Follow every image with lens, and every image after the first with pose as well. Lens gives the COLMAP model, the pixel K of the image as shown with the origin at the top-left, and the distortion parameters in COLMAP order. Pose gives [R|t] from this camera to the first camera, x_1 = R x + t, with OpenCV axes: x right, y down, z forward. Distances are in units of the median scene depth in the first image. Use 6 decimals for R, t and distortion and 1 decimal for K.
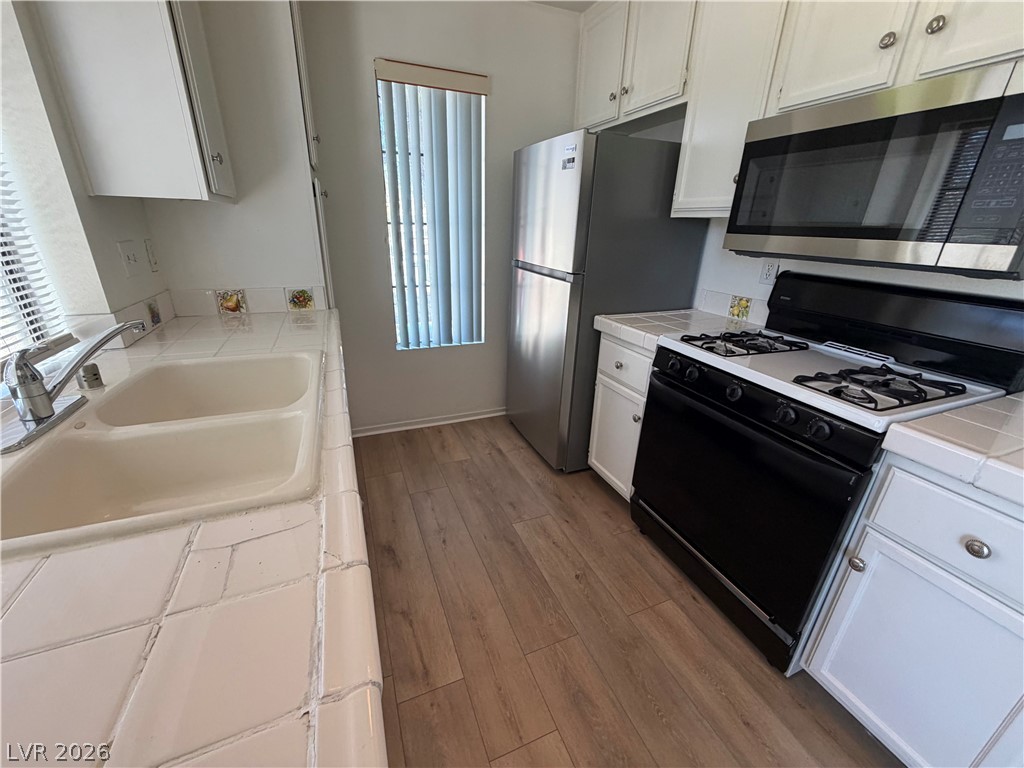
lens RADIAL K [[408.8, 0, 509.7], [0, 408.8, 384.2], [0, 0, 1]] dist [0.000512, 0.000091]
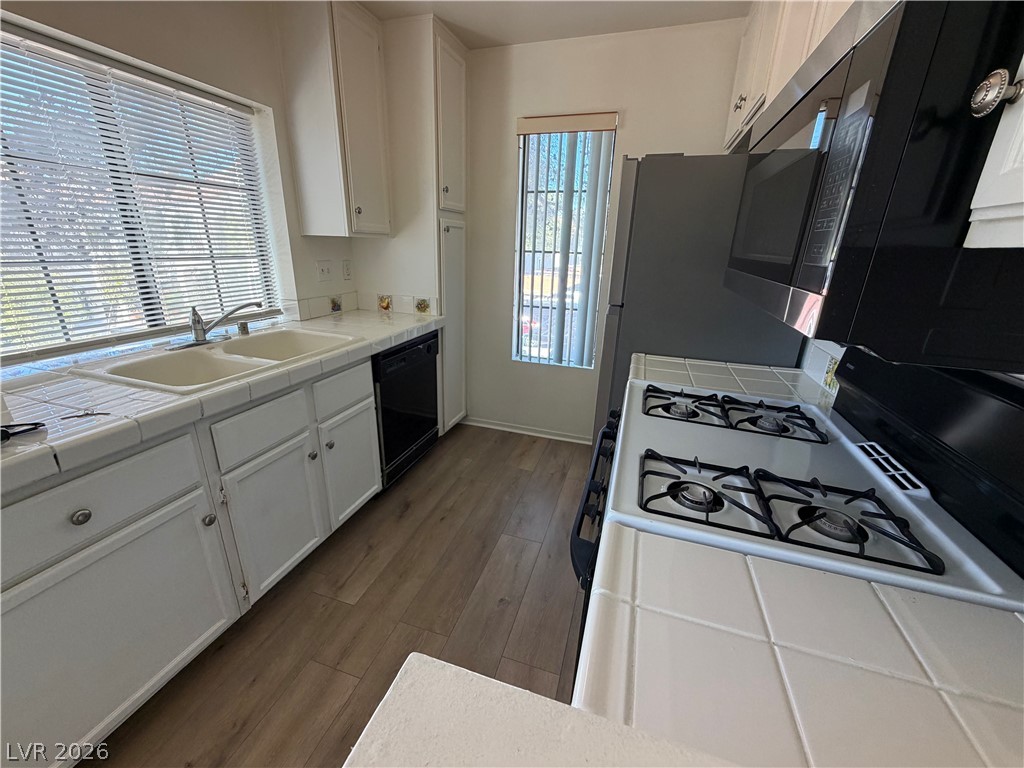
lens RADIAL K [[408.8, 0, 511.0], [0, 408.8, 384.4], [0, 0, 1]] dist [0.000512, 0.000091]
pose [[0.763786, 0.204758, -0.612131, 0.532039], [-0.241988, 0.970018, 0.022531, -0.051085], [0.598391, 0.130919, 0.790435, 0.124689]]
